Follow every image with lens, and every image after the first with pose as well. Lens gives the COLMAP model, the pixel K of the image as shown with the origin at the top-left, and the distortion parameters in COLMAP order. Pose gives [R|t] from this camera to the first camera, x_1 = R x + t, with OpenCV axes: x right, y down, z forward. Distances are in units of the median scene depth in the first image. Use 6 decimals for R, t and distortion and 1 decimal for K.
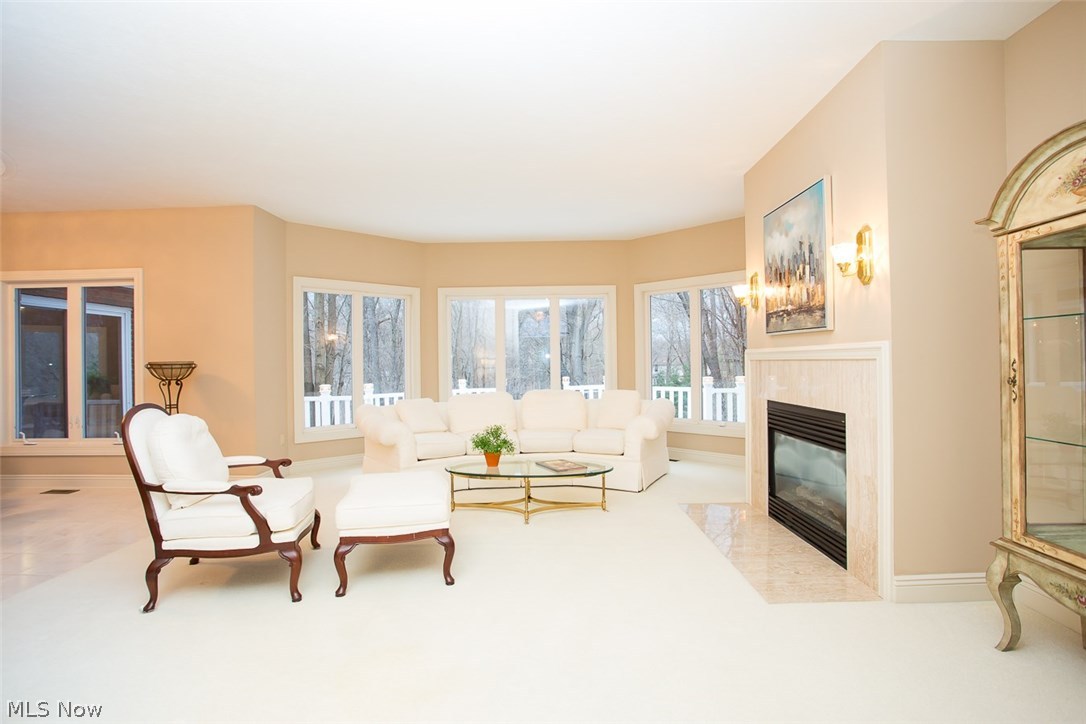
lens RADIAL K [[525.4, 0, 541.1], [0, 525.4, 360.0], [0, 0, 1]] dist [-0.069927, 0.026262]
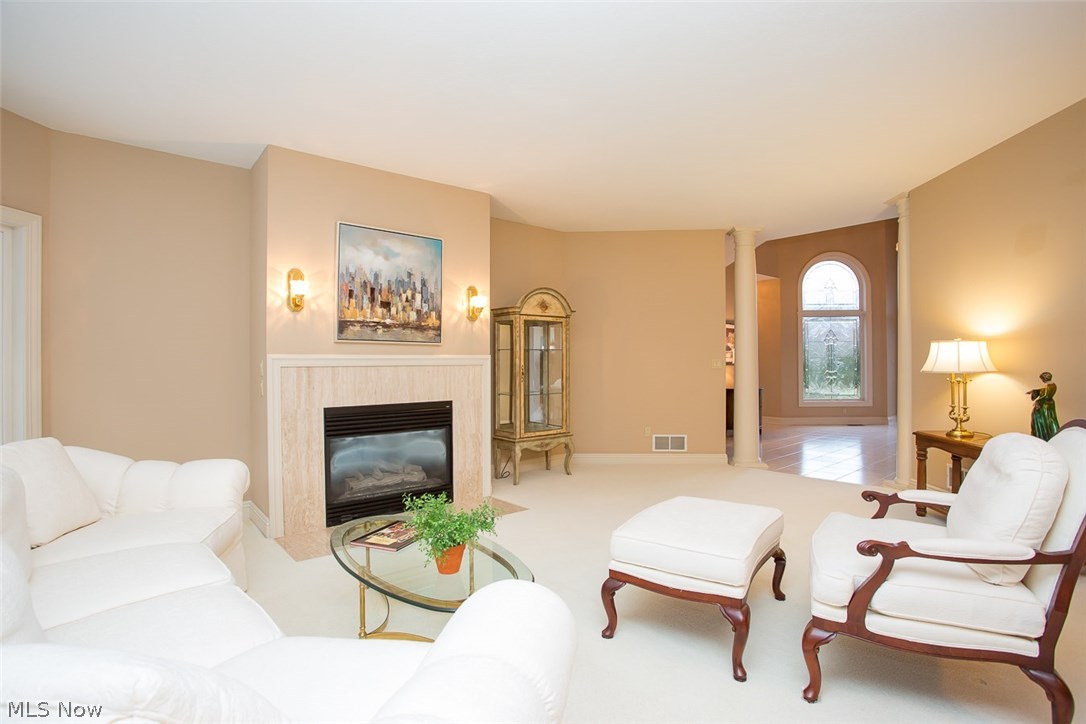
lens RADIAL K [[525.4, 0, 541.1], [0, 525.4, 360.0], [0, 0, 1]] dist [-0.069927, 0.026262]
pose [[-0.660600, 0.019675, 0.750480, -0.688490], [0.012795, 0.999806, -0.014949, 0.008866], [-0.750629, -0.000273, -0.660724, 1.657437]]
